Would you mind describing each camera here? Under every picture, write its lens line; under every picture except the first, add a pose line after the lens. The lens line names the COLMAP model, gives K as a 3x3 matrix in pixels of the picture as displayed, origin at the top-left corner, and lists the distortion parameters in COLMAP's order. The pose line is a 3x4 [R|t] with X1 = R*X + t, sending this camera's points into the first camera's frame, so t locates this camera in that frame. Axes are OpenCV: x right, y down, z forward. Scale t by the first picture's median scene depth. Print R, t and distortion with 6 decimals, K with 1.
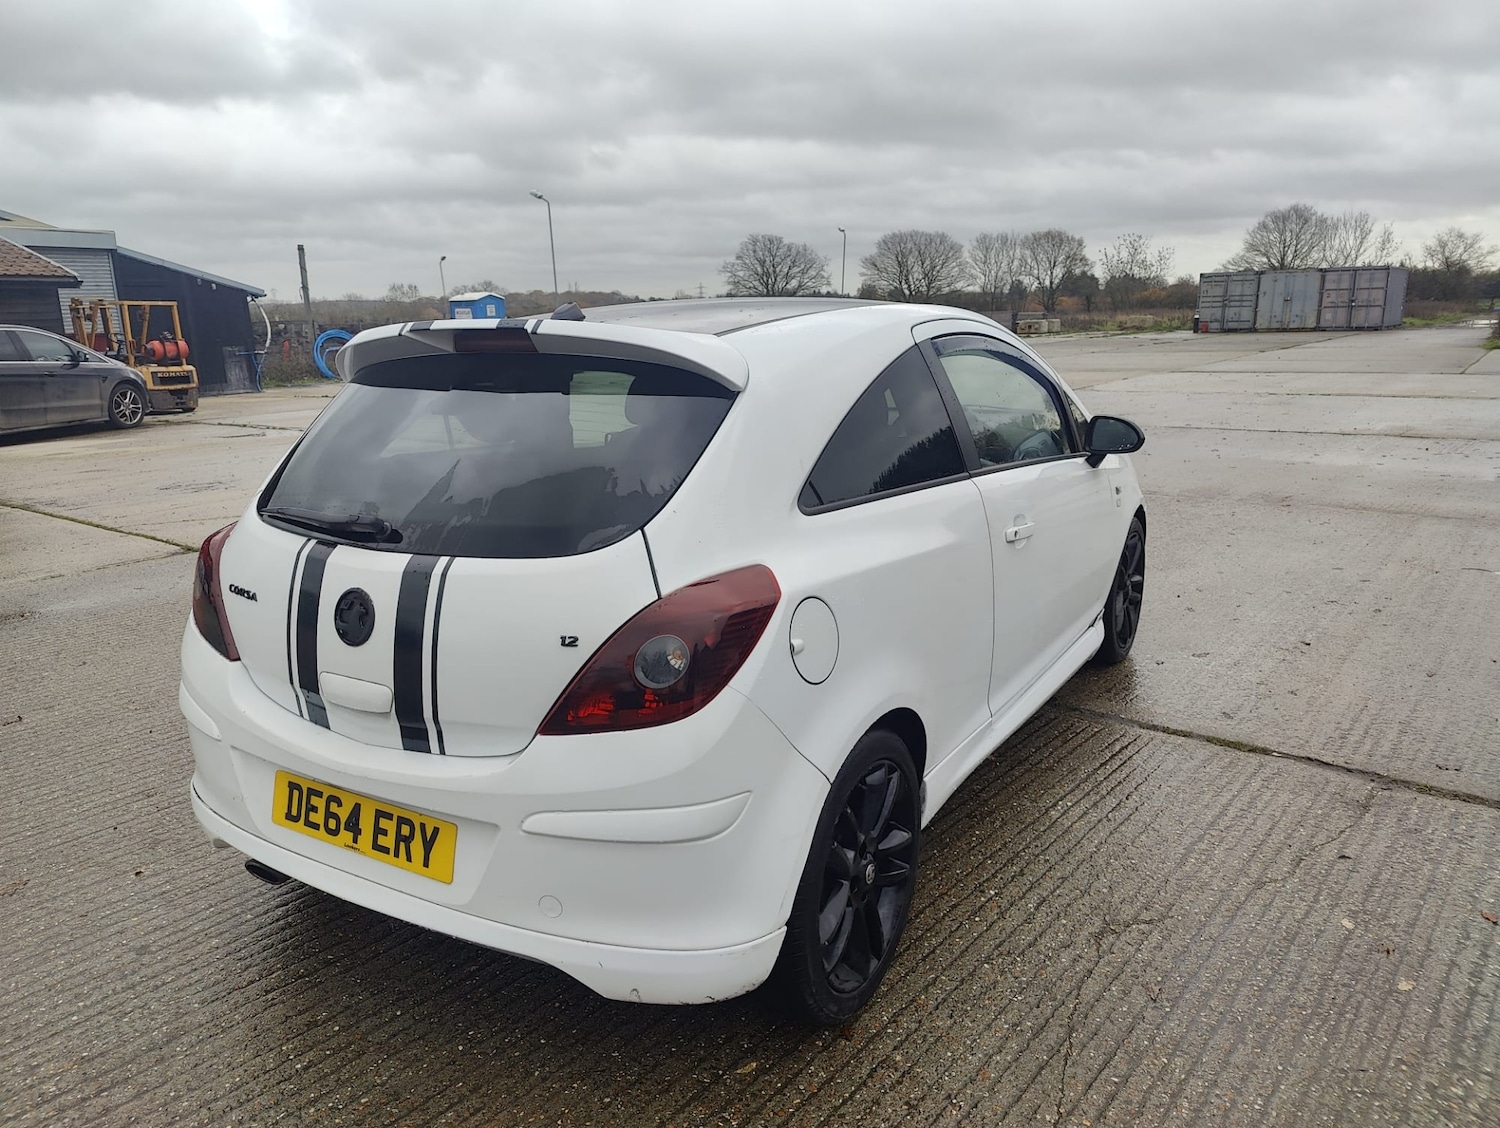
lens RADIAL K [[1039.5, 0, 748.7], [0, 1039.5, 562.0], [0, 0, 1]] dist [0.052459, -0.053617]
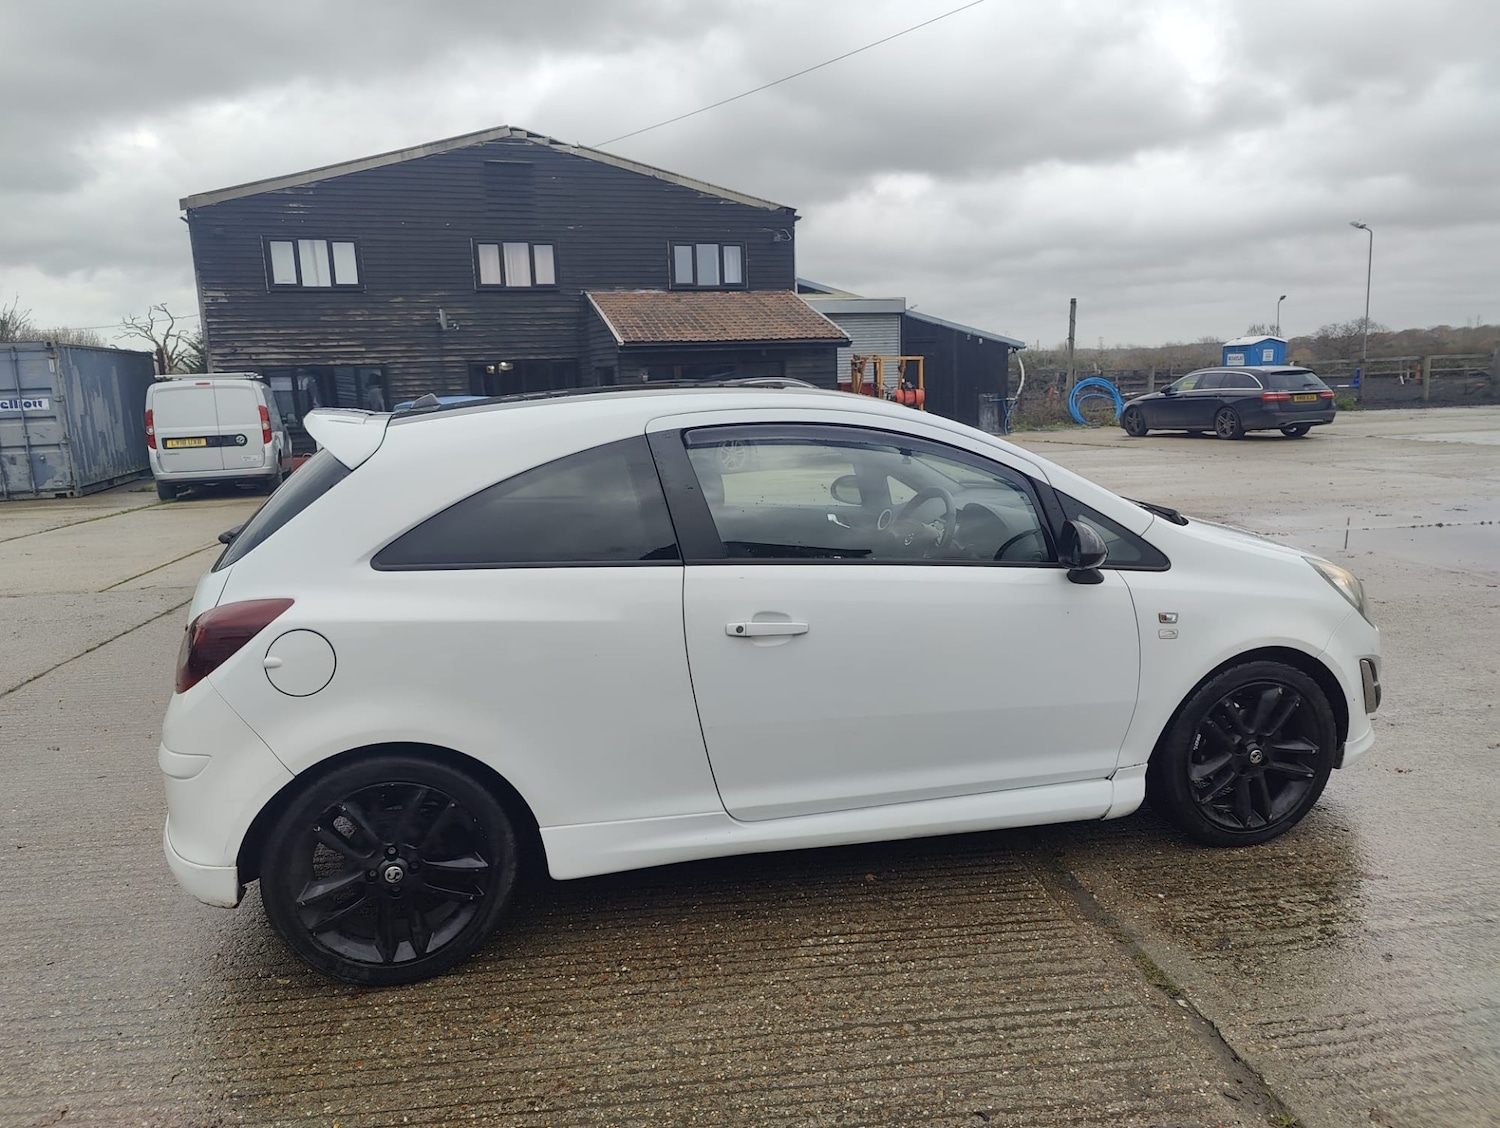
lens RADIAL K [[1039.5, 0, 741.4], [0, 1039.5, 564.6], [0, 0, 1]] dist [0.052459, -0.053617]
pose [[0.720182, 0.125818, -0.682281, 0.109915], [-0.151055, 0.988263, 0.022797, -0.013240], [0.677141, 0.086643, 0.730735, 0.033549]]
